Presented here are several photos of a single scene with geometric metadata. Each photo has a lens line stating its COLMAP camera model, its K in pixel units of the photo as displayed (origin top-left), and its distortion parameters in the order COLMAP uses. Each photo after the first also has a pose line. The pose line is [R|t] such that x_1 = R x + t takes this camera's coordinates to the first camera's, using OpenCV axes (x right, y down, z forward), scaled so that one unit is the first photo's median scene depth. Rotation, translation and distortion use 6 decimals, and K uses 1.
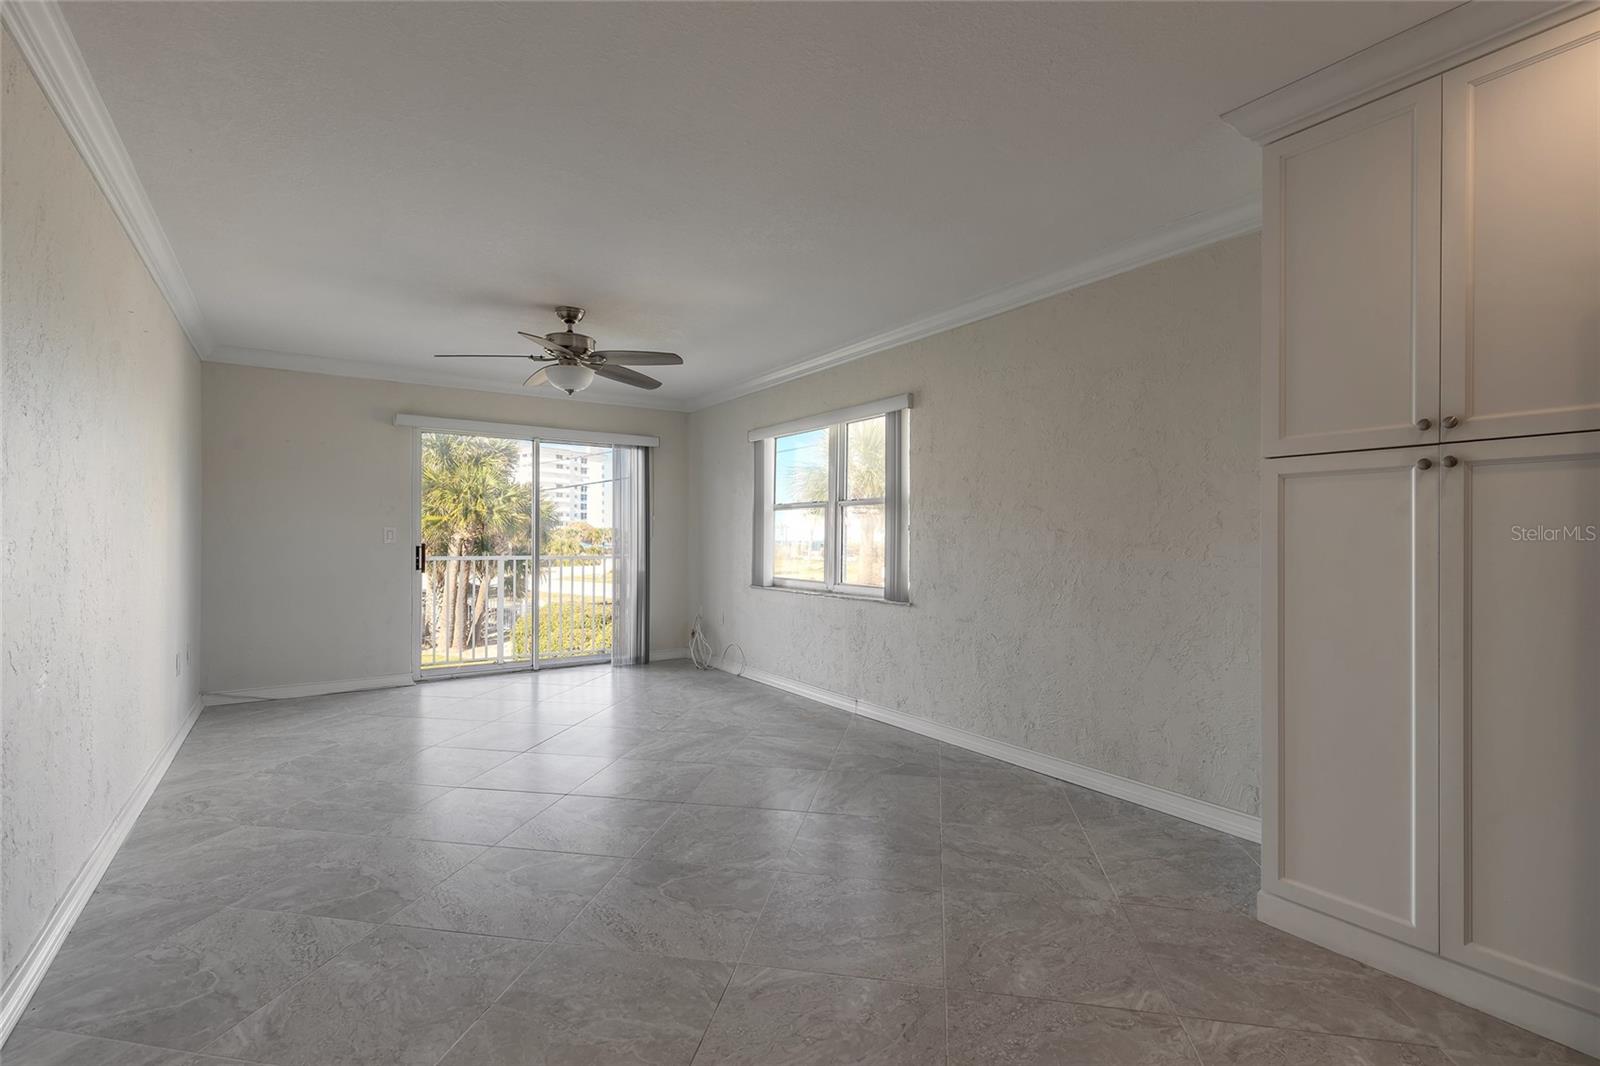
lens RADIAL K [[725.0, 0, 796.3], [0, 725.0, 541.4], [0, 0, 1]] dist [0.010516, -0.000759]
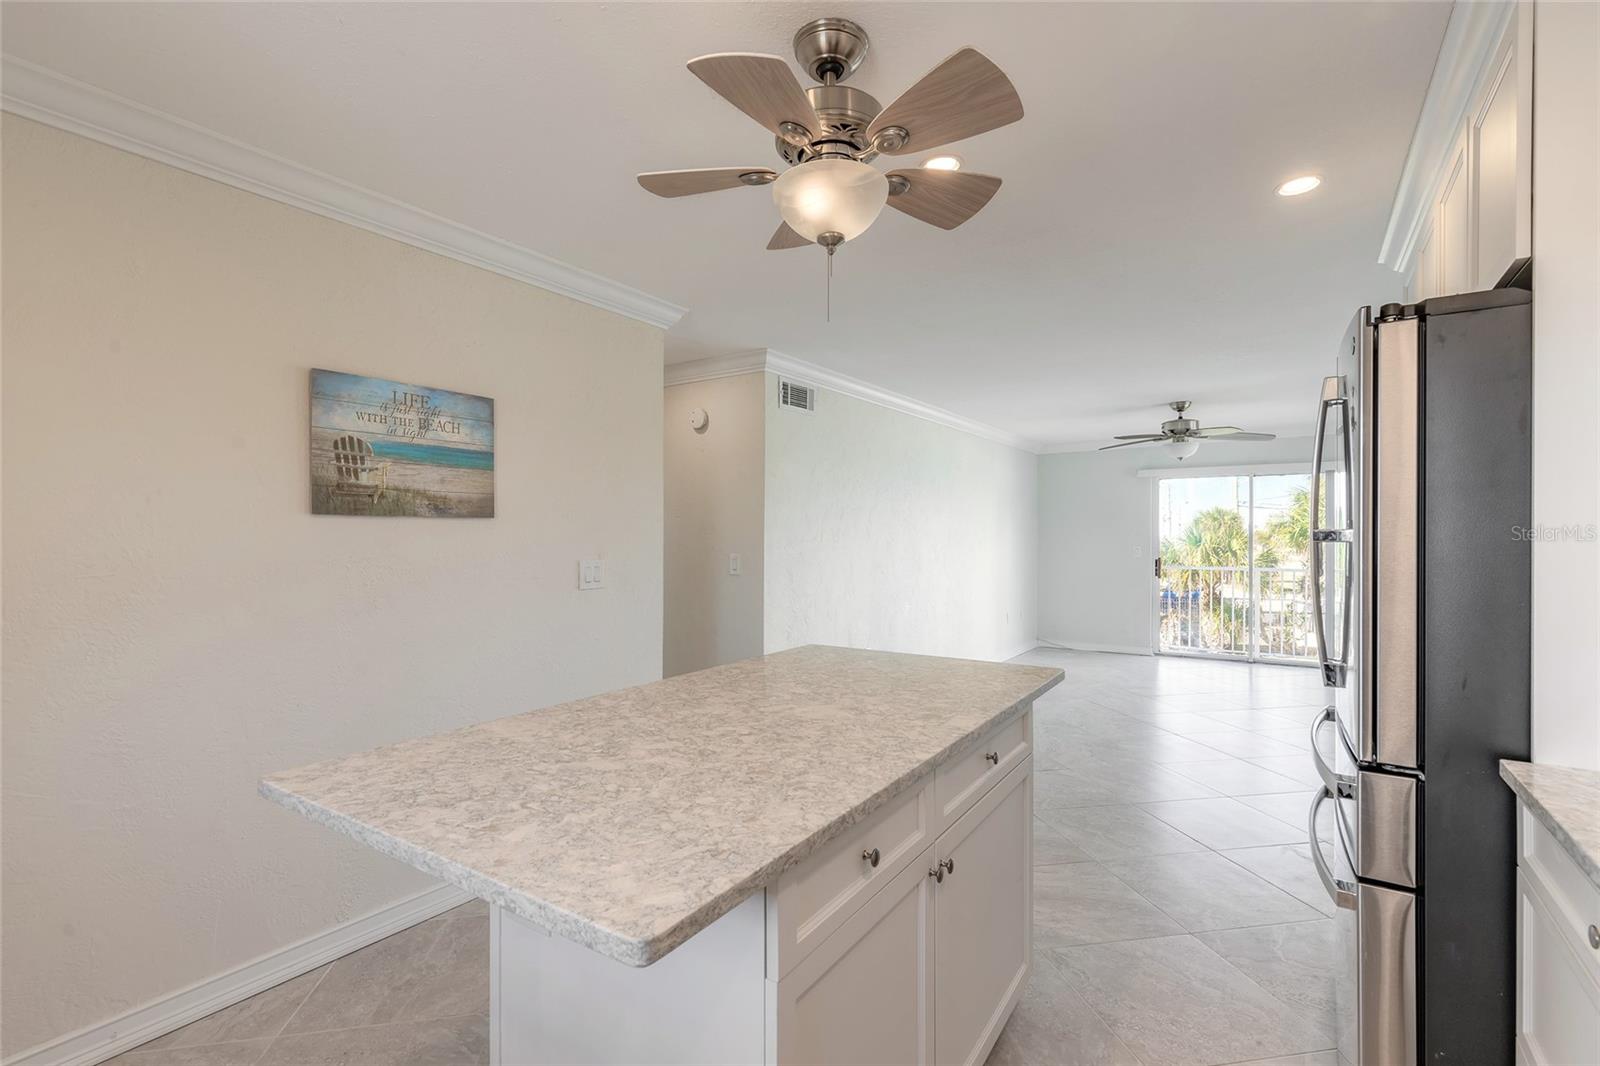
lens RADIAL K [[725.0, 0, 794.2], [0, 725.0, 537.8], [0, 0, 1]] dist [0.010516, -0.000759]
pose [[0.357848, -0.003072, -0.933775, 0.774959], [-0.002839, 0.999986, -0.004378, -0.039098], [0.933776, 0.004217, 0.357834, -0.246012]]
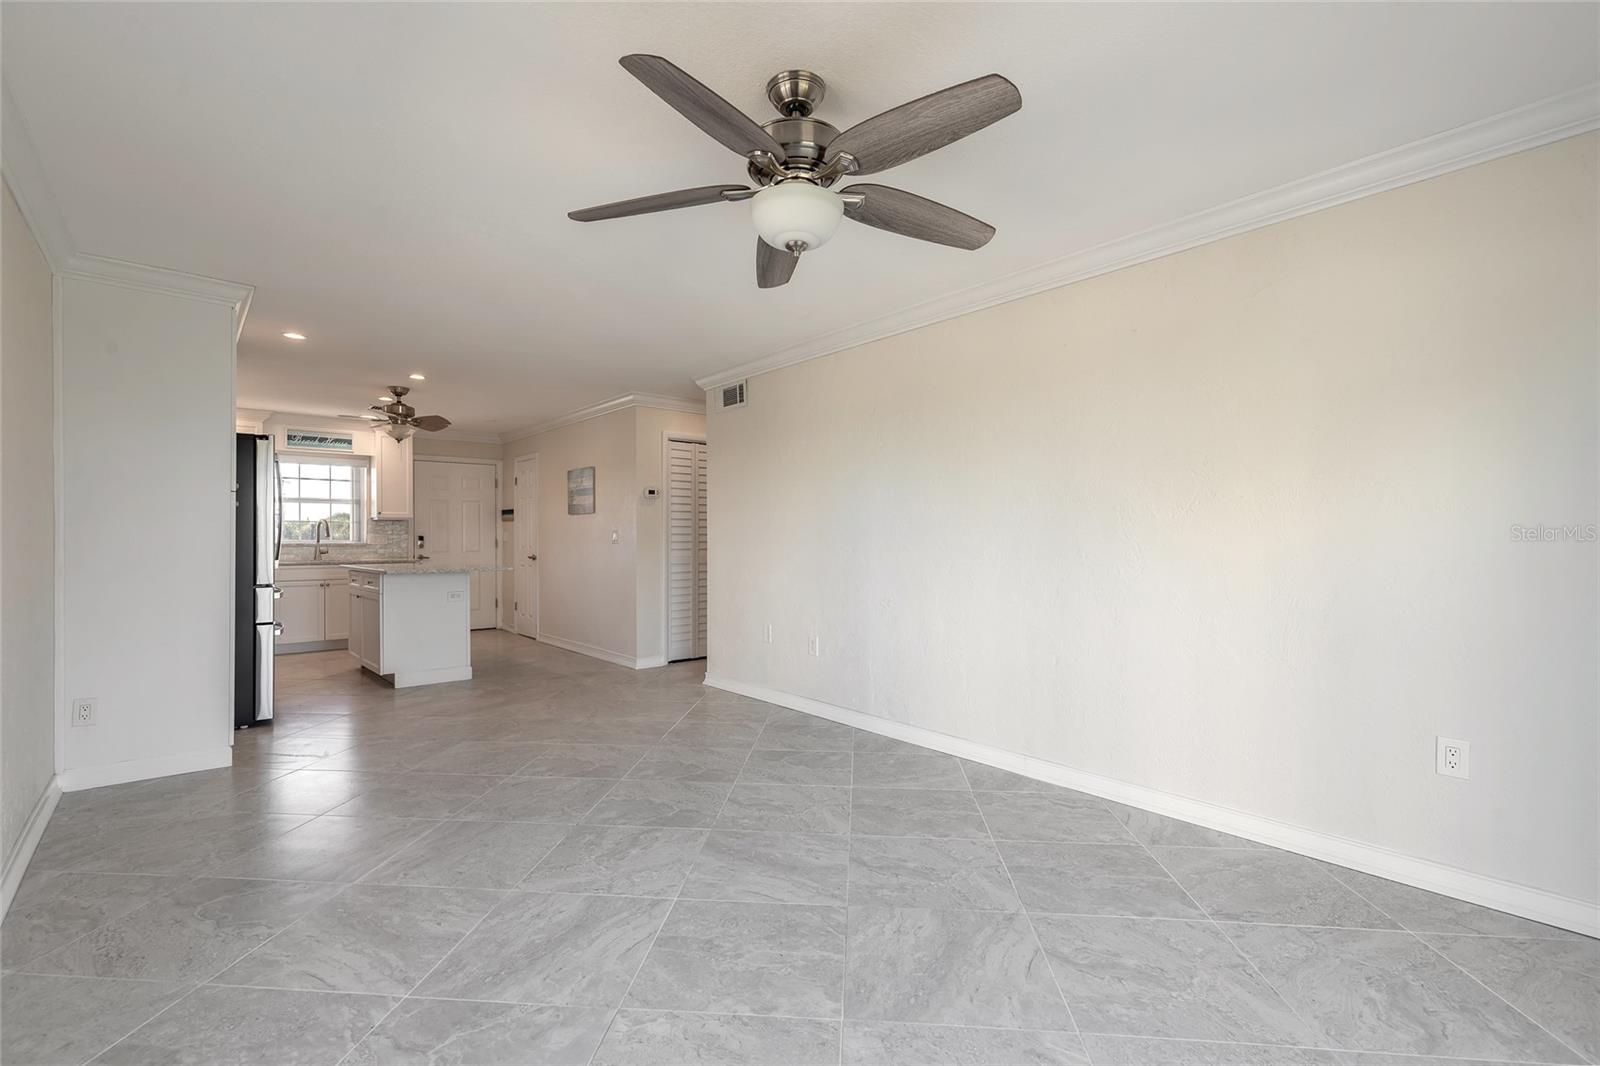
lens RADIAL K [[725.0, 0, 801.3], [0, 725.0, 539.4], [0, 0, 1]] dist [0.010516, -0.000759]
pose [[-0.994168, -0.001864, -0.107826, -0.264174], [-0.002526, 0.999979, 0.006010, -0.008359], [0.107812, 0.006248, -0.994152, 1.515796]]
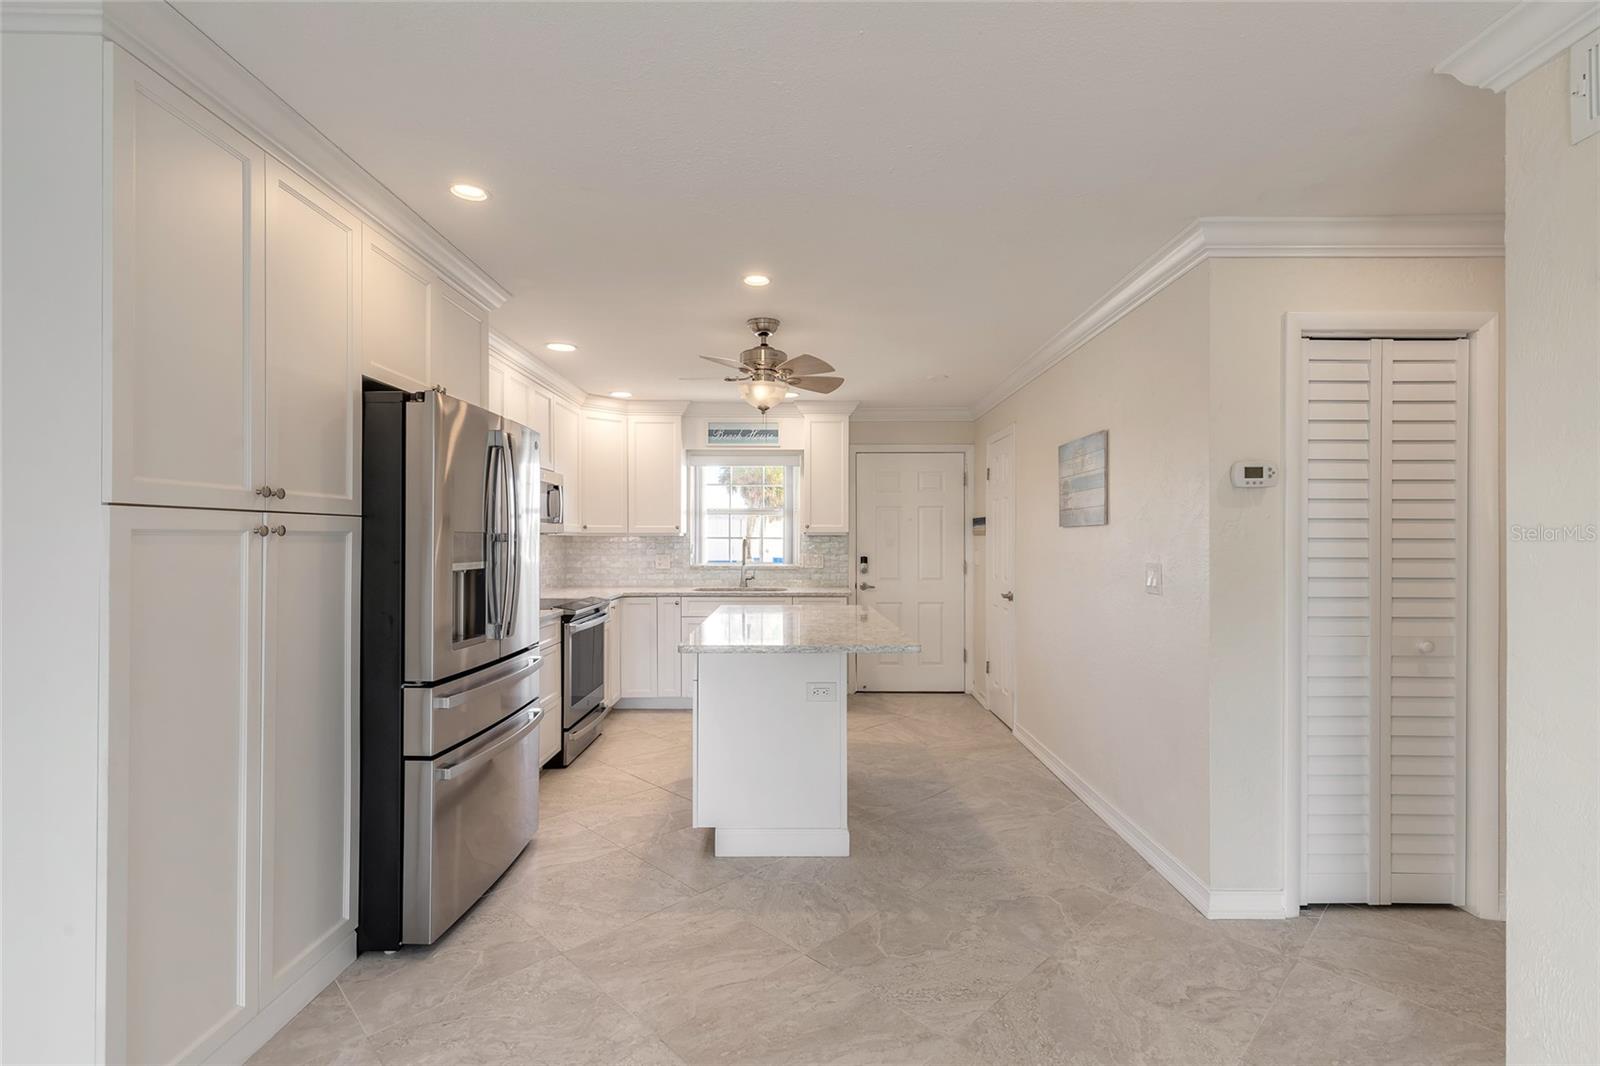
lens RADIAL K [[725.0, 0, 795.2], [0, 725.0, 540.4], [0, 0, 1]] dist [0.010516, -0.000759]
pose [[-0.822440, -0.005232, 0.568828, -0.141446], [-0.002339, 0.999980, 0.005817, -0.045522], [-0.568847, 0.003454, -0.822436, 0.637839]]
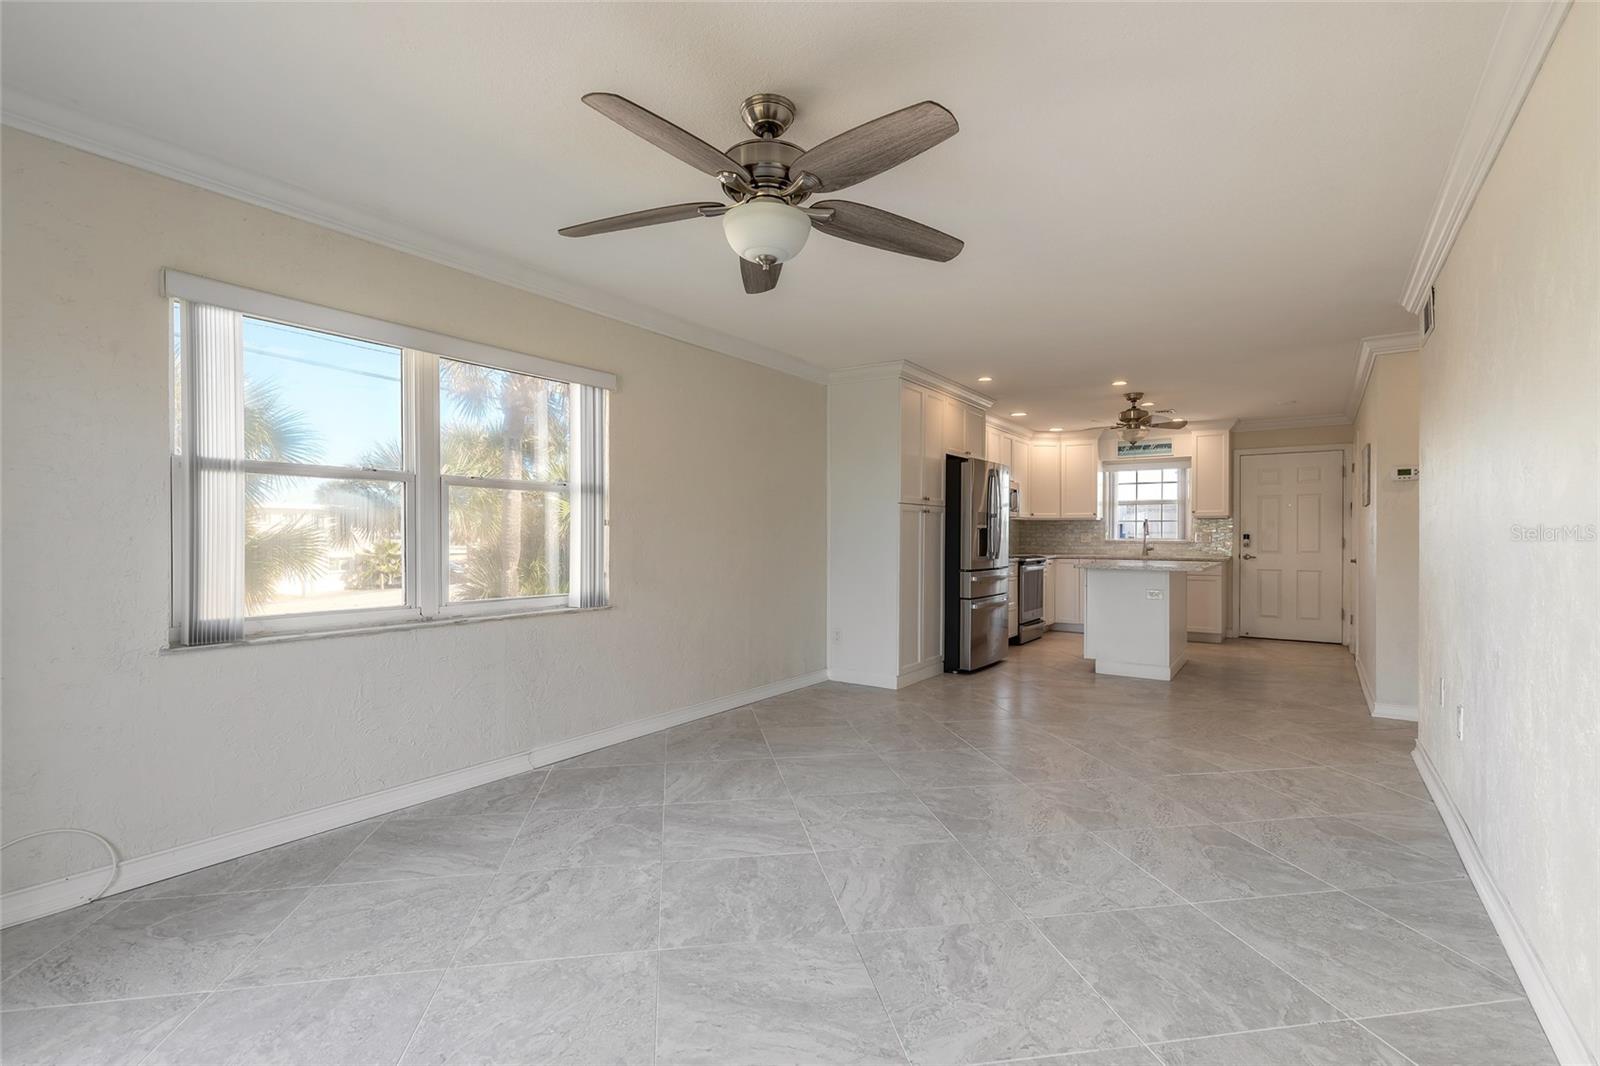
lens RADIAL K [[725.0, 0, 796.7], [0, 725.0, 539.6], [0, 0, 1]] dist [0.010516, -0.000759]
pose [[-0.356252, -0.010137, 0.934335, -0.829335], [-0.001117, 0.999945, 0.010423, -0.007606], [-0.934389, 0.002669, -0.356244, 1.181487]]
